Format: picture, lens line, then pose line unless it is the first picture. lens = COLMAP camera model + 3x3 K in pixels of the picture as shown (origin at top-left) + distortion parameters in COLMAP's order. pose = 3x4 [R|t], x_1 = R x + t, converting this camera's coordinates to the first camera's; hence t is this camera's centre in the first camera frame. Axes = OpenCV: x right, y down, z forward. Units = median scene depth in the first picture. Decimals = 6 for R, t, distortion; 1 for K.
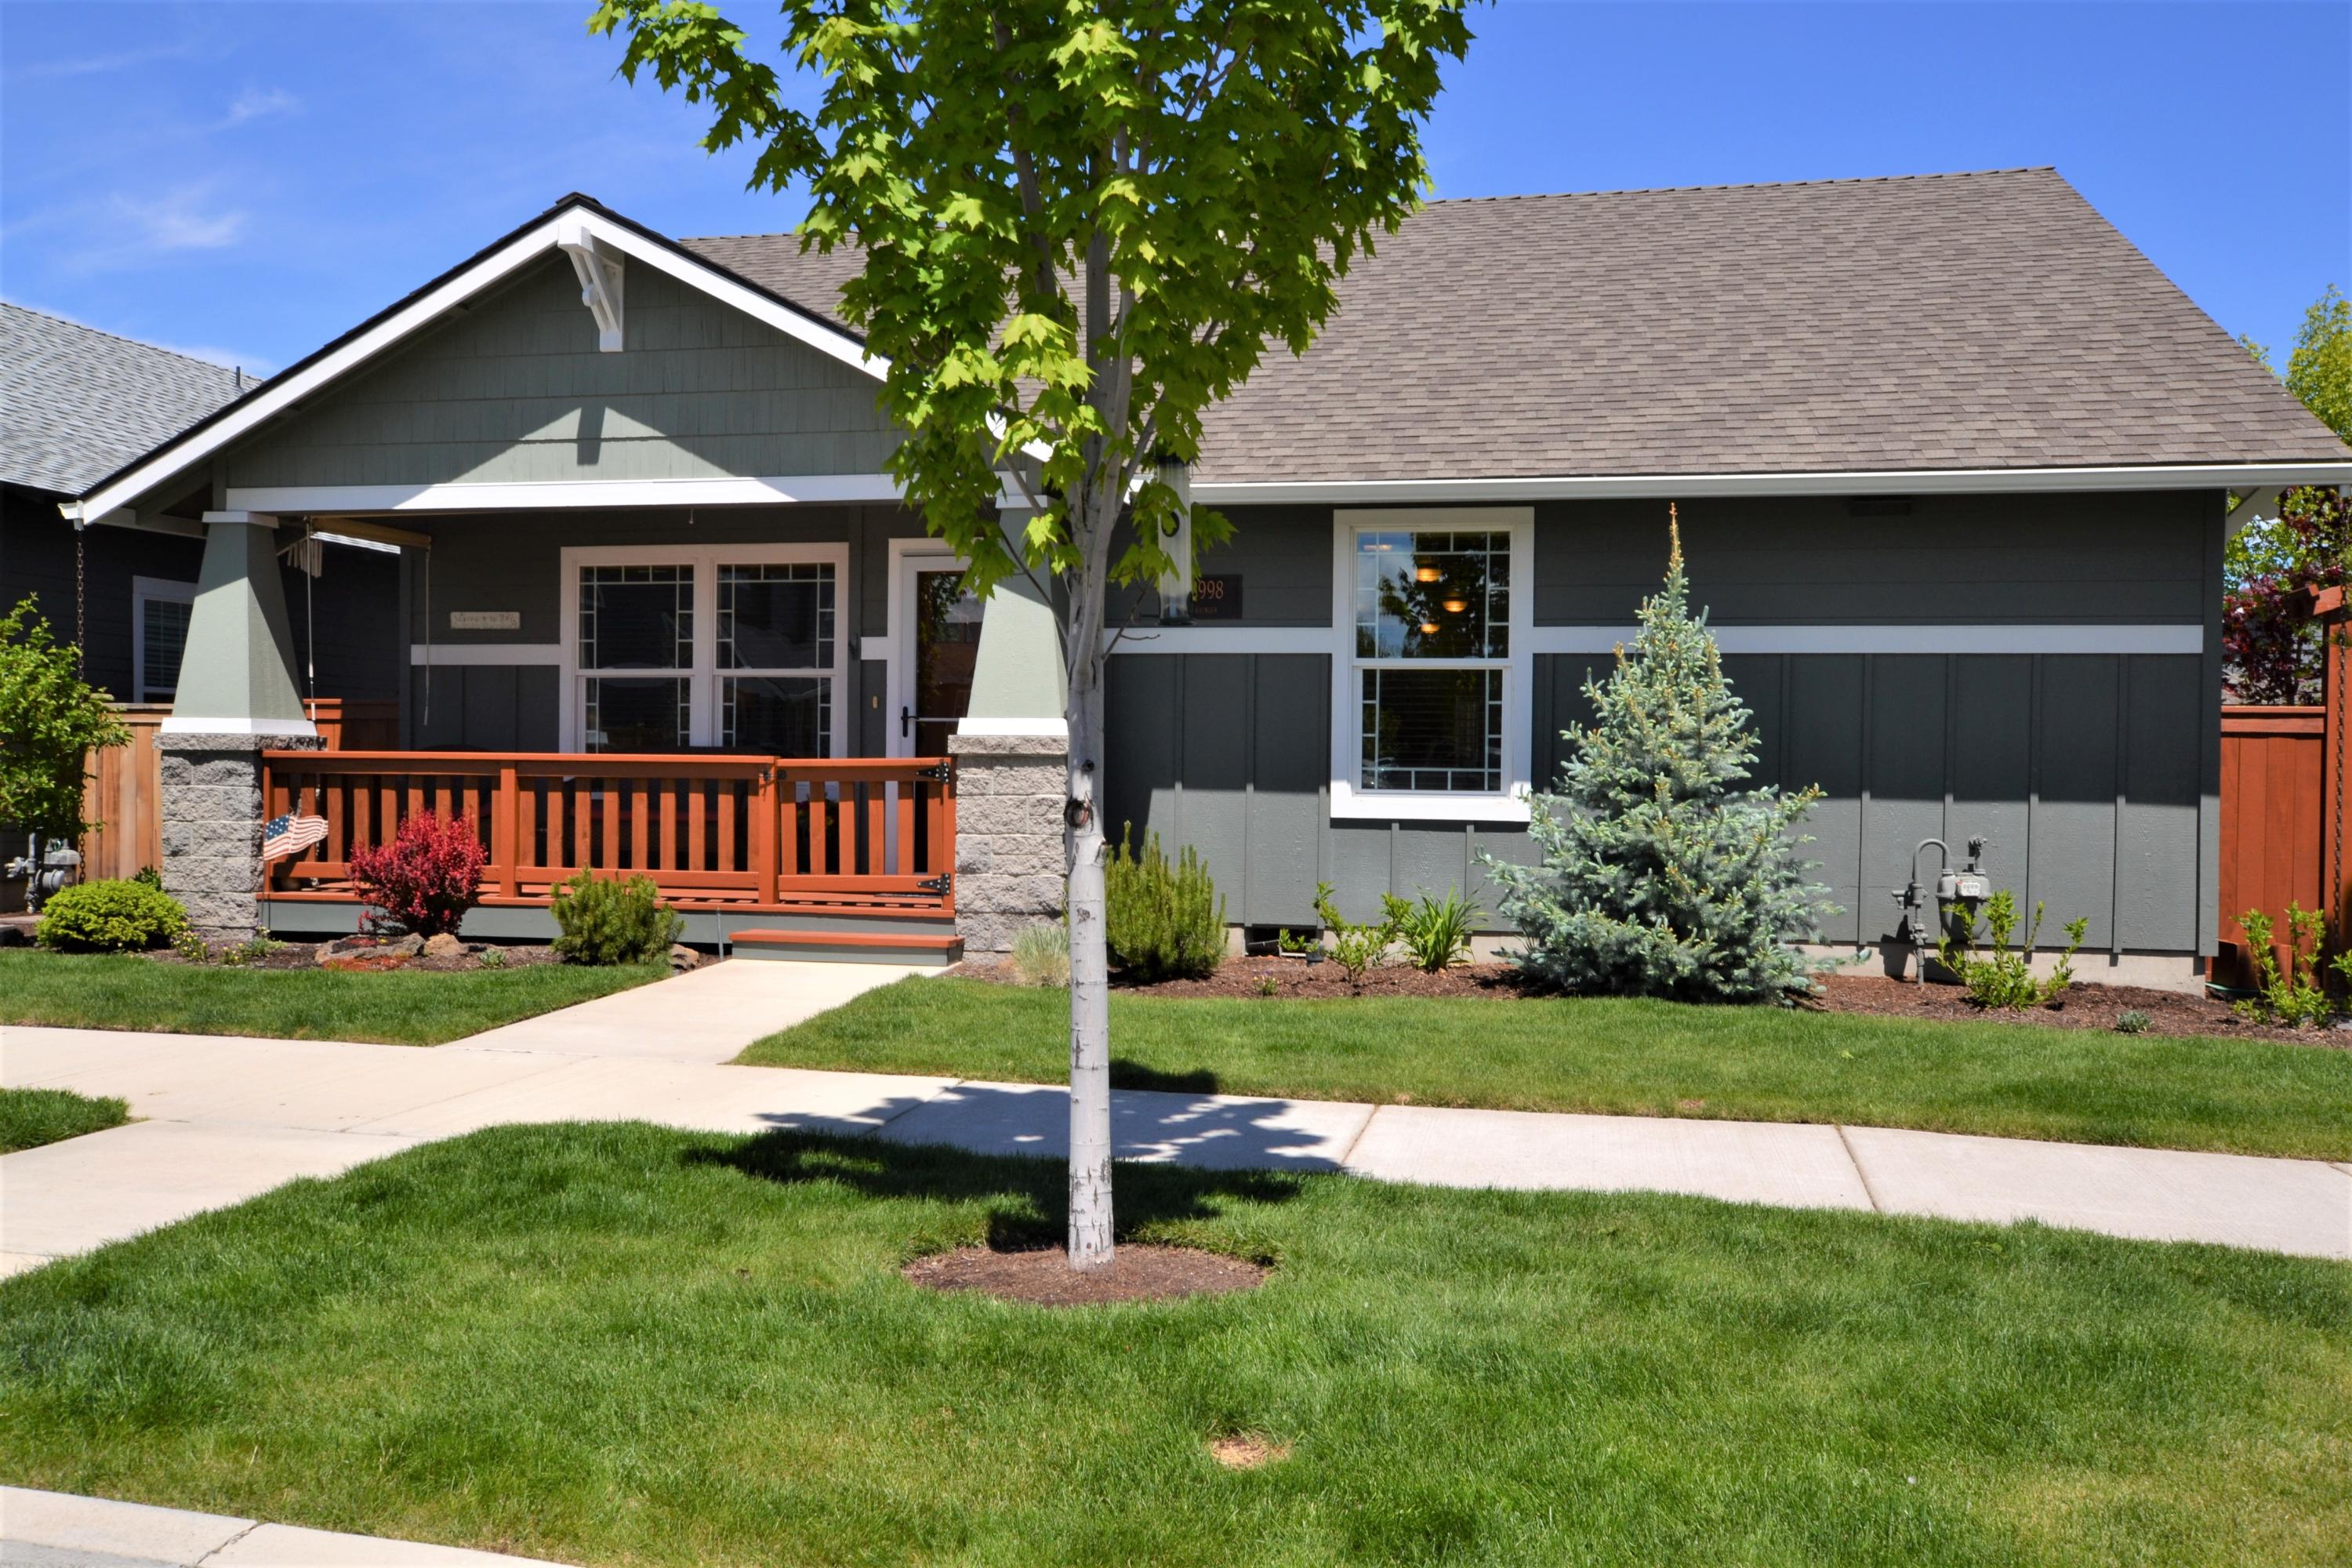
lens RADIAL K [[1955.6, 0, 1170.9], [0, 1955.6, 790.4], [0, 0, 1]] dist [0.026713, 0.009470]
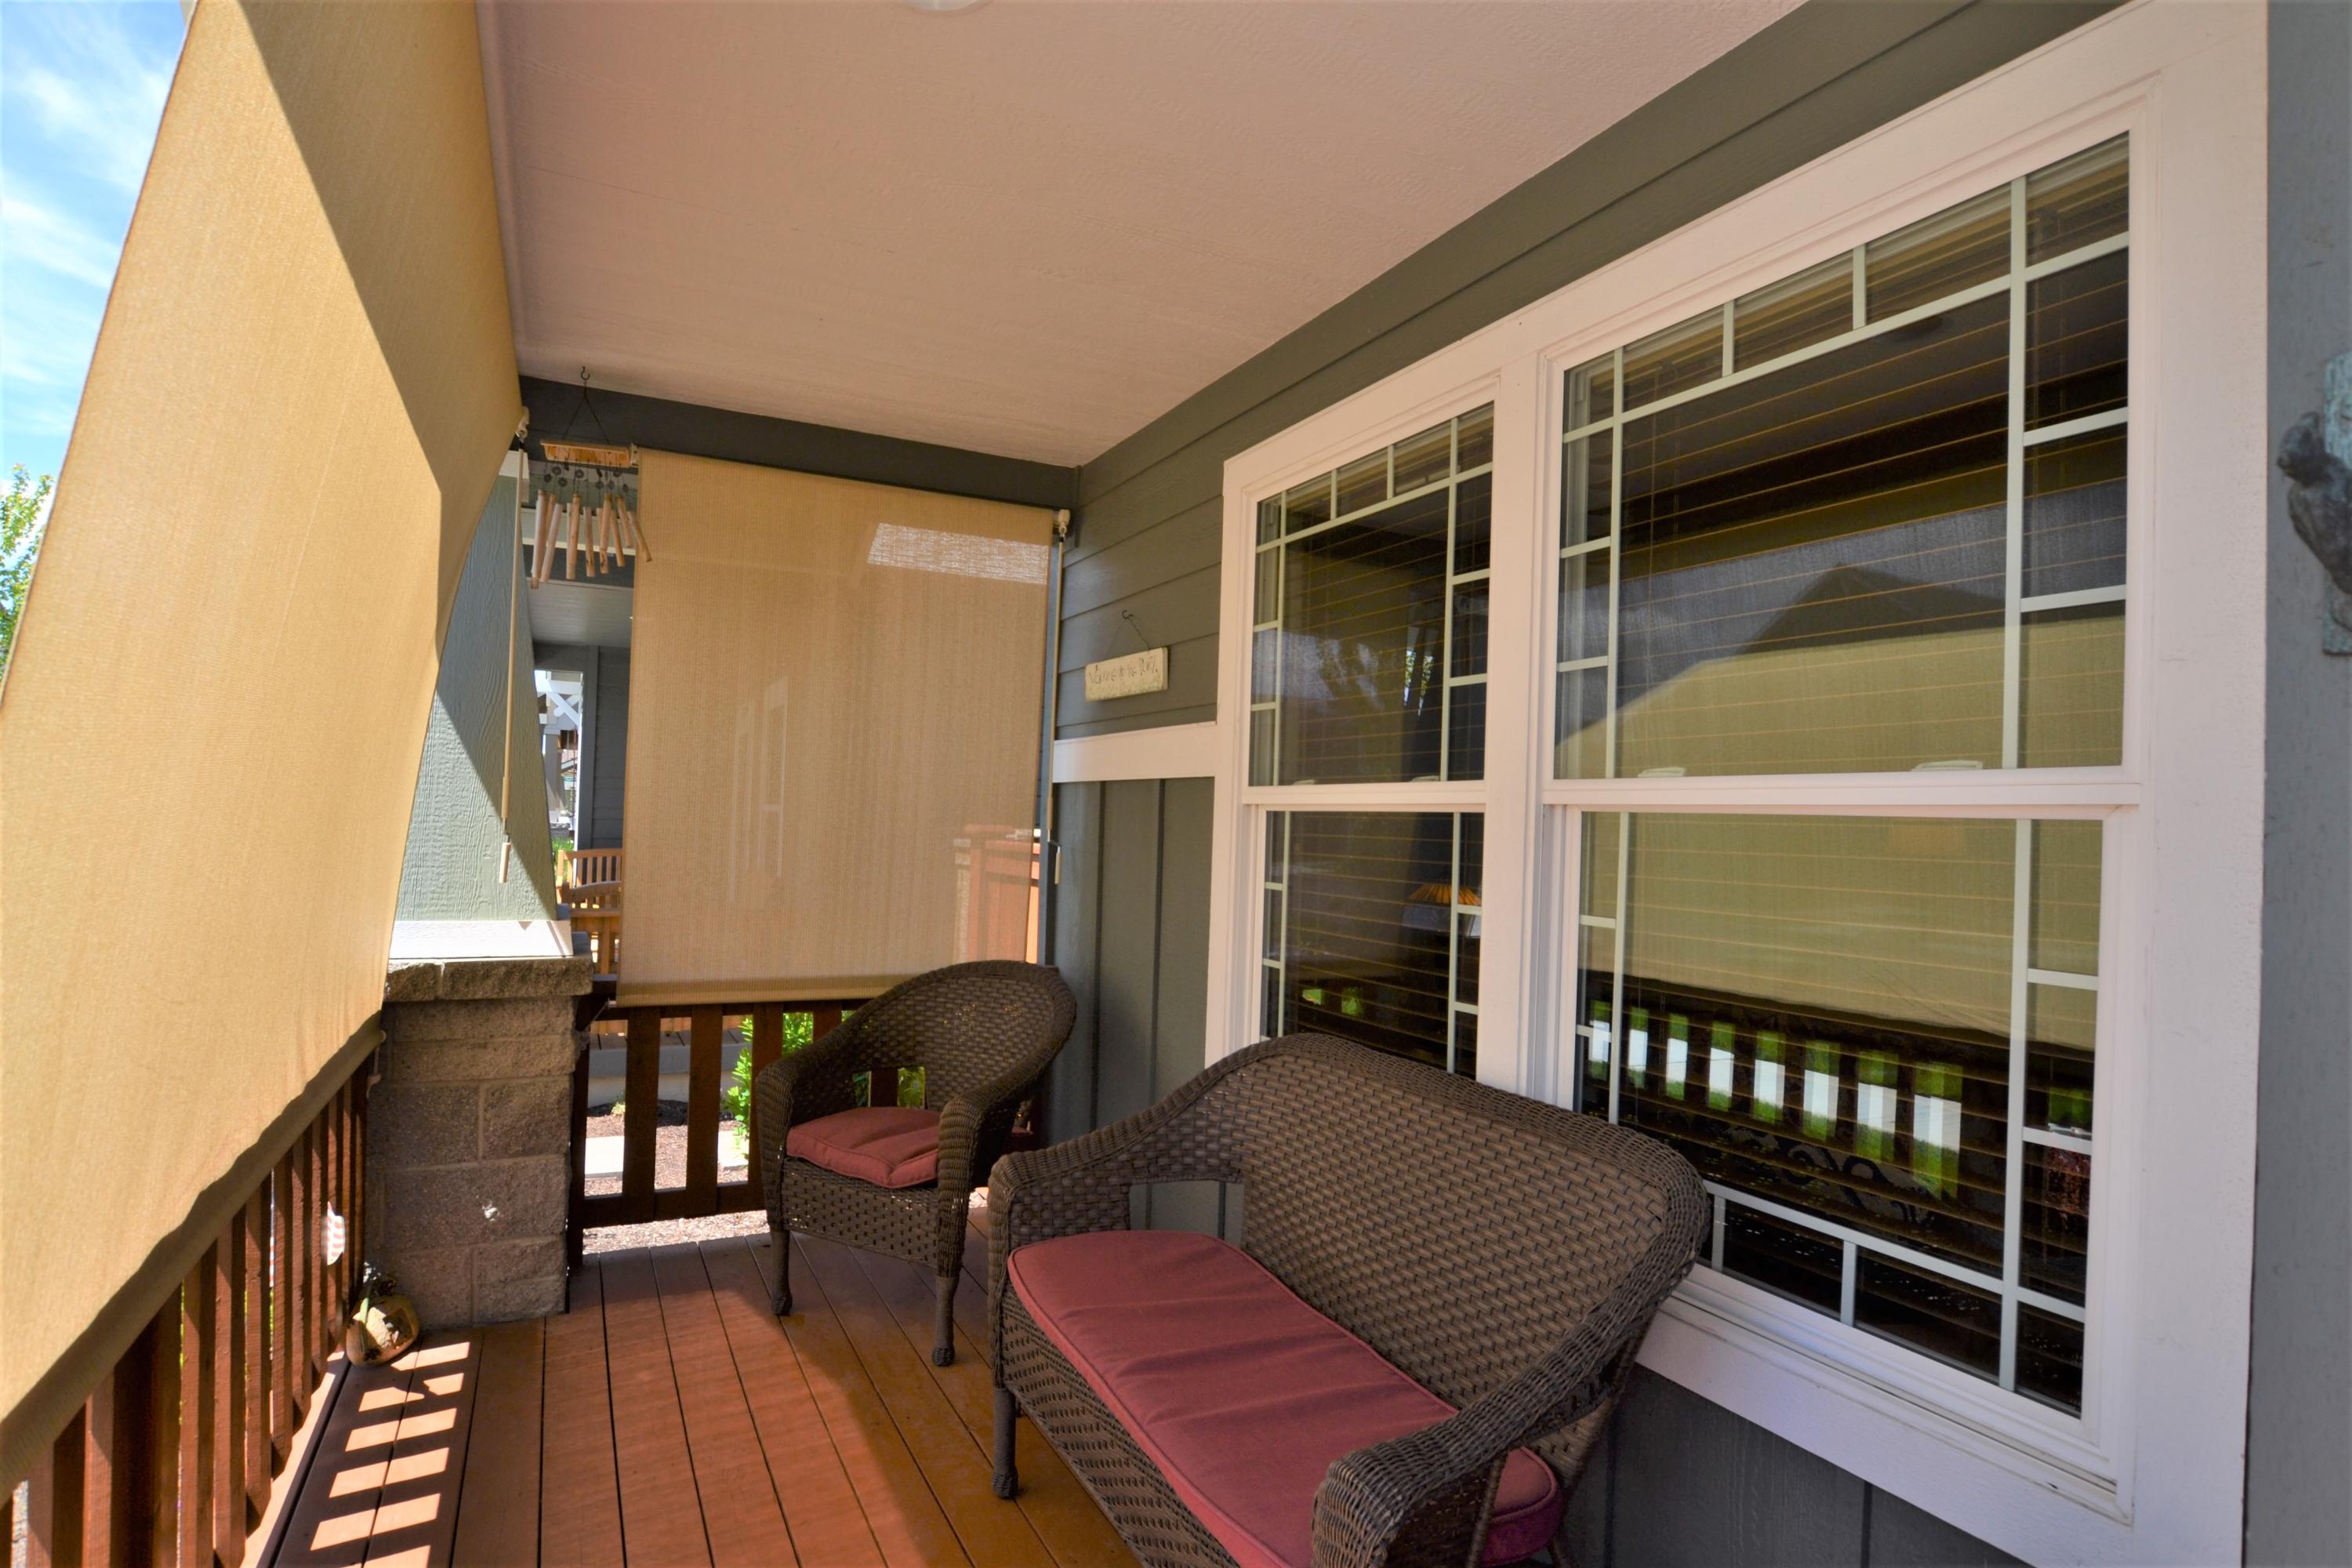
lens RADIAL K [[1223.0, 0, 1170.8], [0, 1223.0, 794.7], [0, 0, 1]] dist [-0.026352, 0.003971]
pose [[0.638234, -0.005669, -0.769822, -0.167635], [-0.032488, 0.998884, -0.034291, -0.063001], [0.769157, 0.046896, 0.637337, 1.016089]]
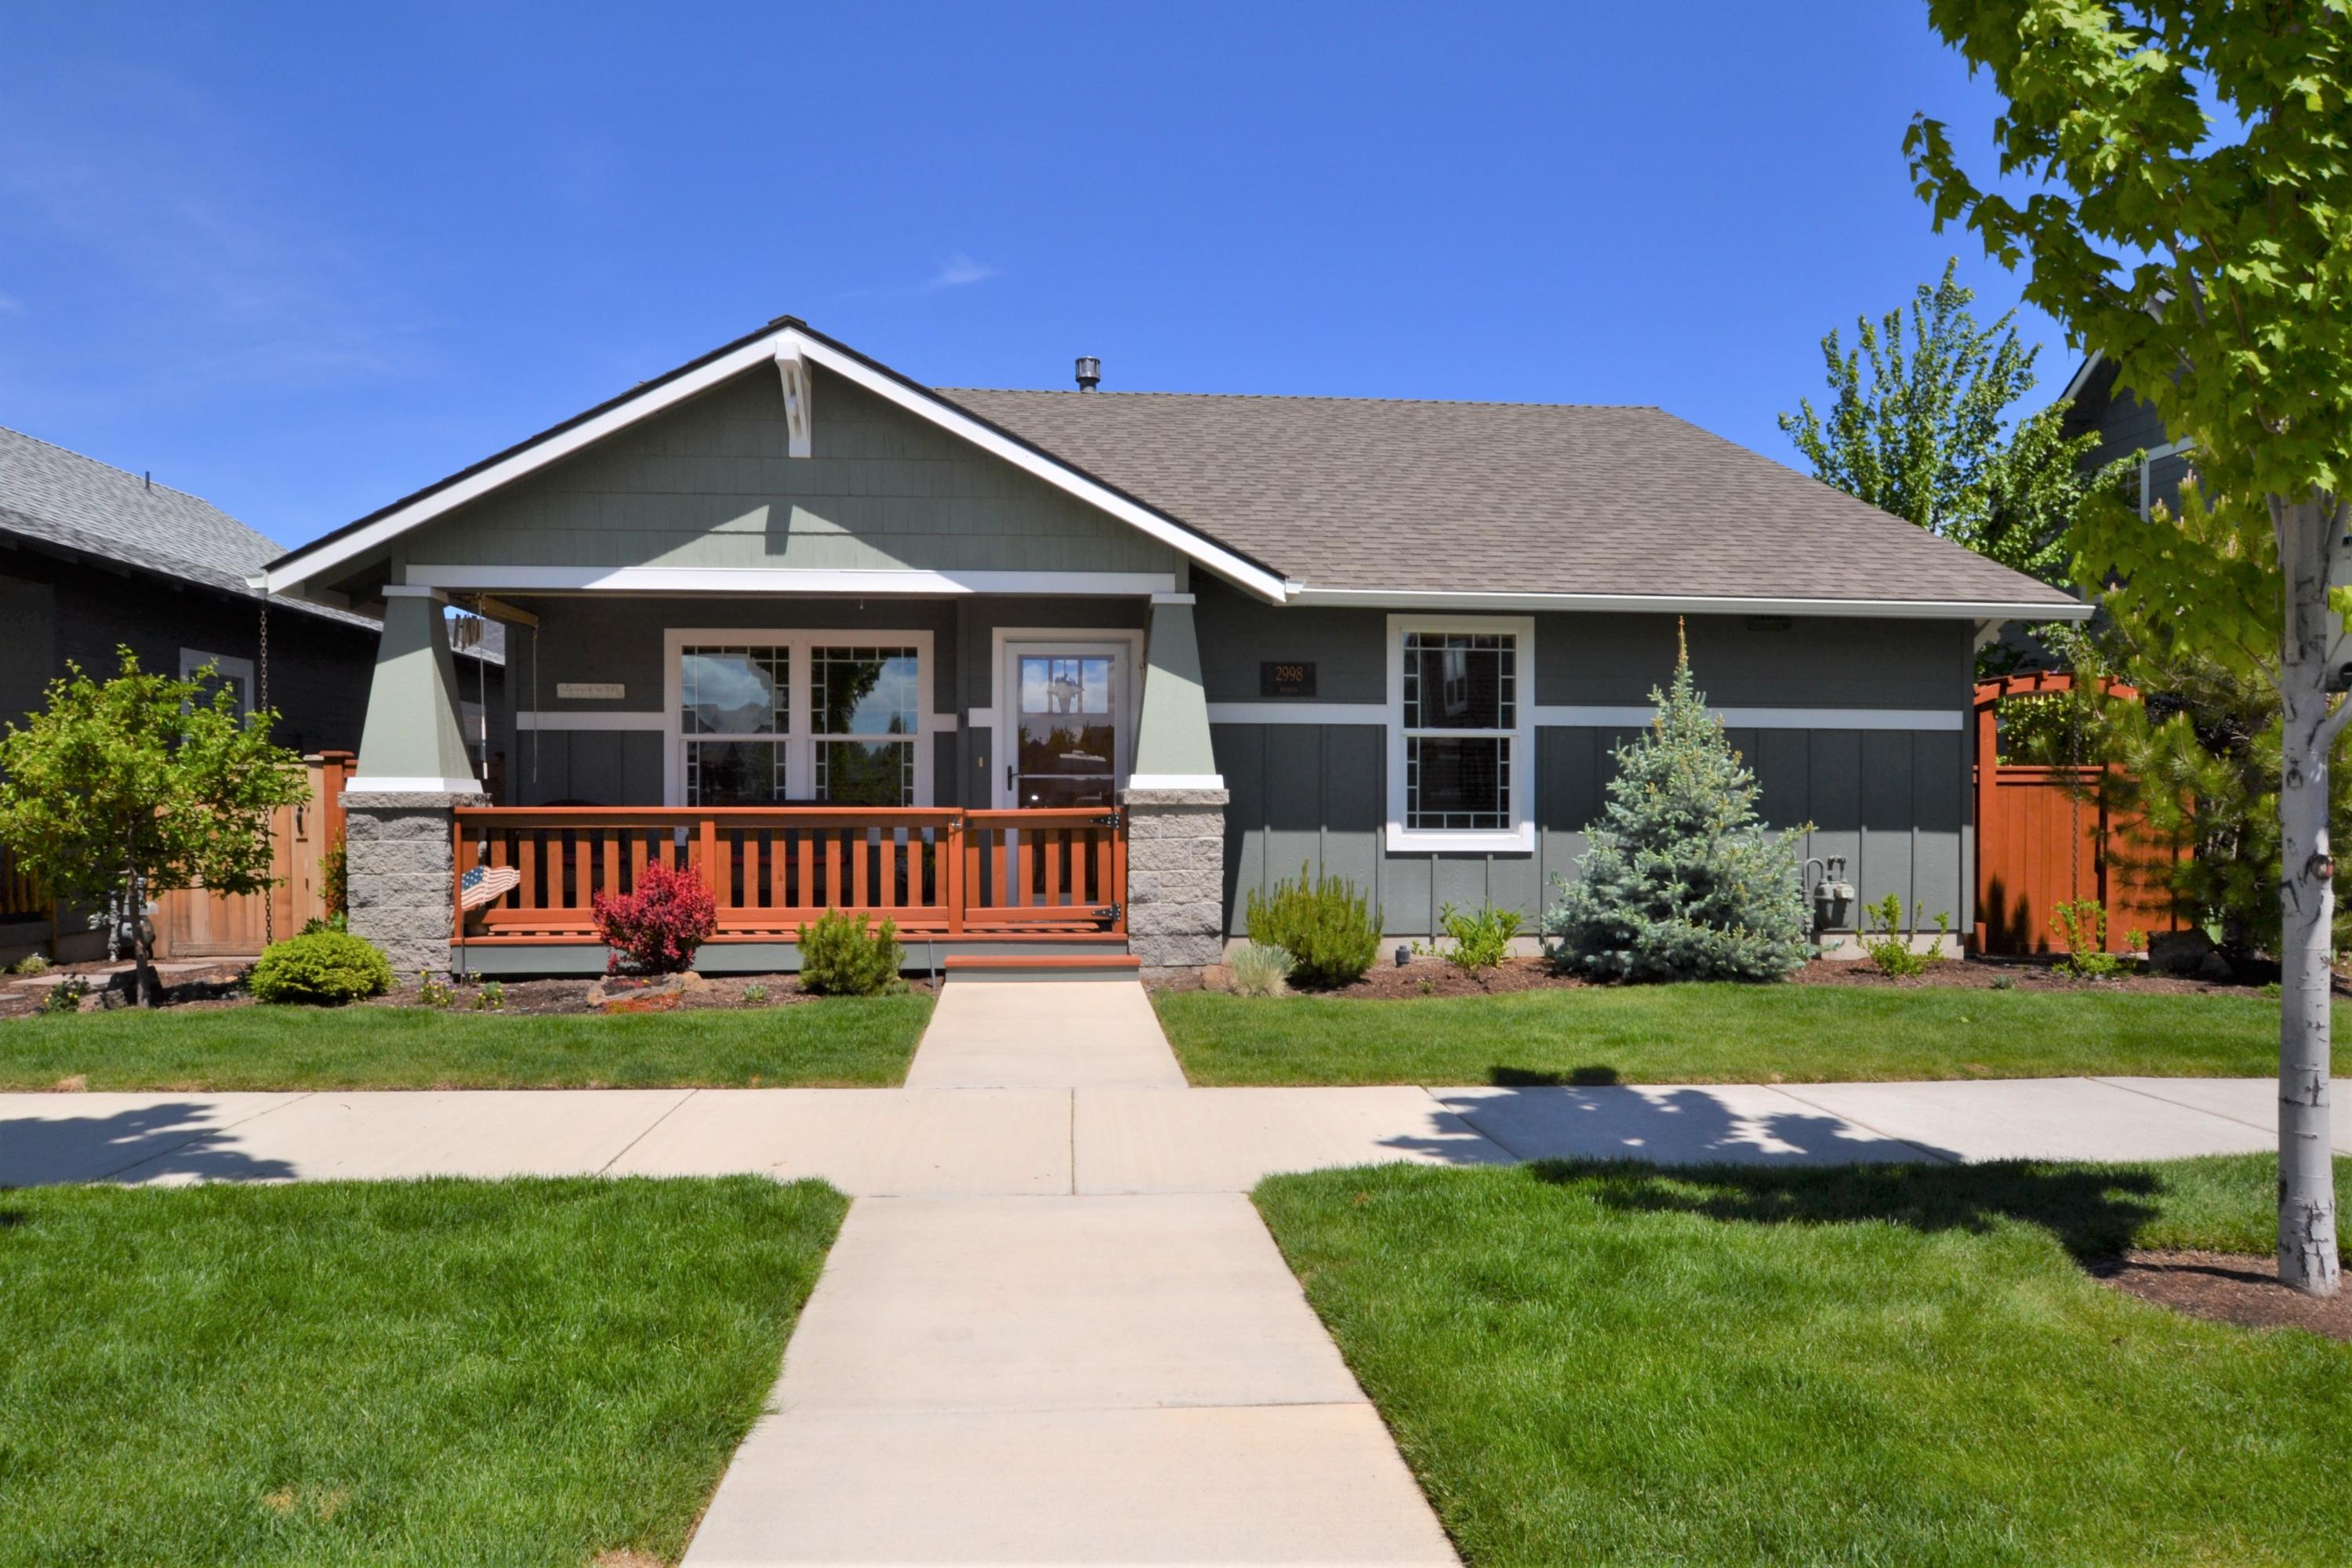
lens RADIAL K [[1341.6, 0, 1146.0], [0, 1341.6, 823.5], [0, 0, 1]] dist [-0.017383, 0.002863]
pose [[0.955481, -0.013412, 0.294748, -0.327964], [0.013297, 0.999909, 0.002393, -0.008456], [-0.294753, 0.001633, 0.955572, 0.194079]]
